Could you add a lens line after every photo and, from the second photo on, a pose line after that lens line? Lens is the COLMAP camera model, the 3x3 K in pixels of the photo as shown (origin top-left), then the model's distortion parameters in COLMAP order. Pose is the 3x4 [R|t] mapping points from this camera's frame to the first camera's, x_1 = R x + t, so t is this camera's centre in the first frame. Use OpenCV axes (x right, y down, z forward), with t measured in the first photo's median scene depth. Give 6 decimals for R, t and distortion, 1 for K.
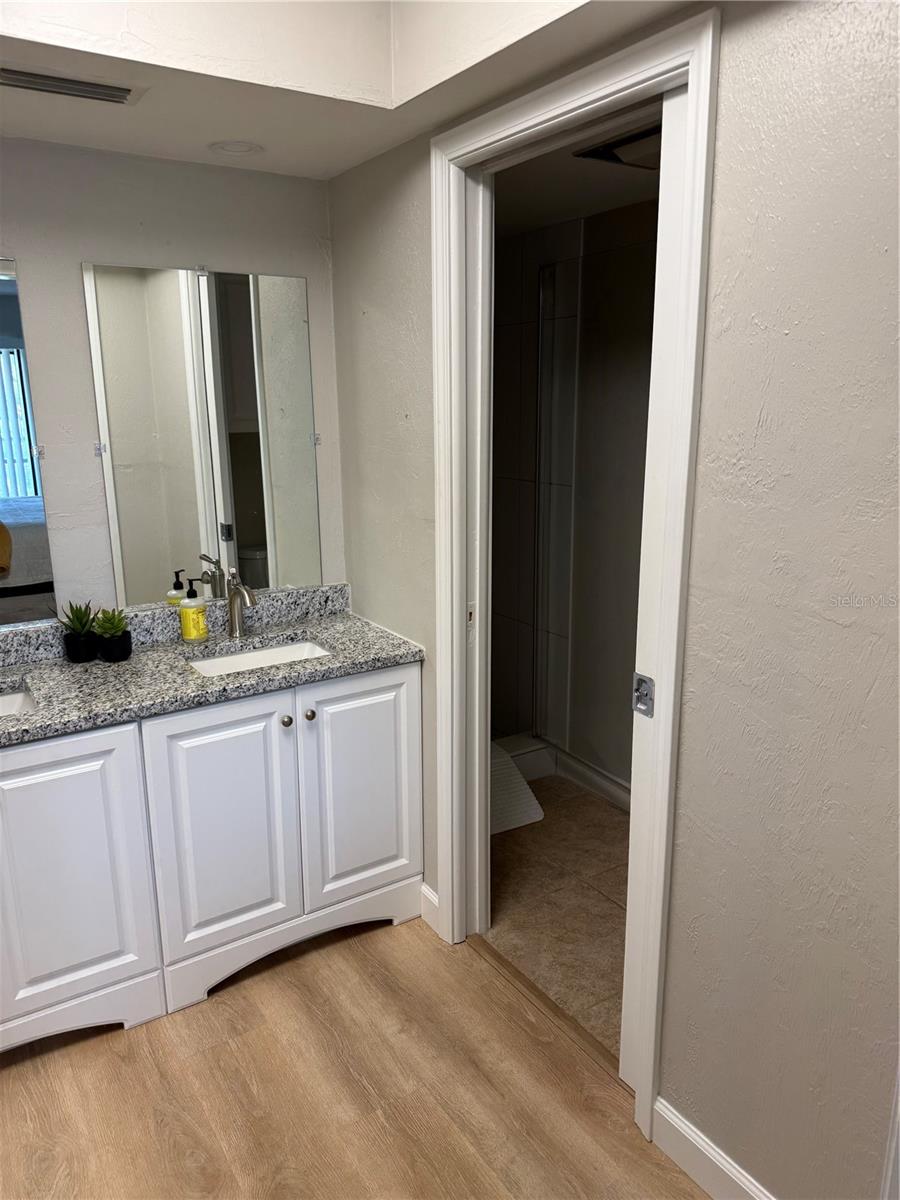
lens RADIAL K [[854.4, 0, 447.9], [0, 854.4, 602.0], [0, 0, 1]] dist [0.042833, -0.063408]
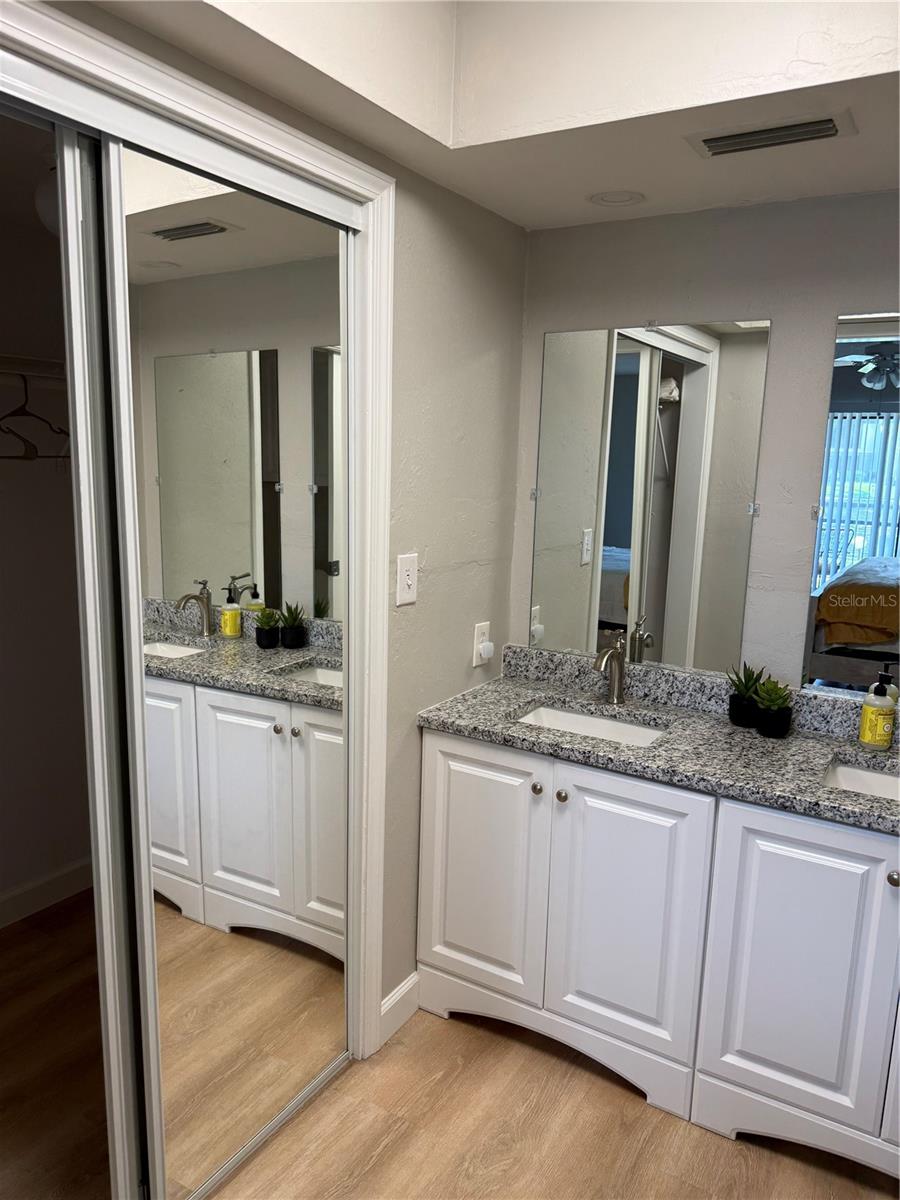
lens RADIAL K [[854.4, 0, 446.6], [0, 854.4, 604.3], [0, 0, 1]] dist [0.042833, -0.063408]
pose [[0.421653, 0.176049, -0.889503, 0.288001], [-0.246538, 0.966275, 0.074377, -0.055955], [0.872598, 0.187935, 0.450836, 0.271560]]
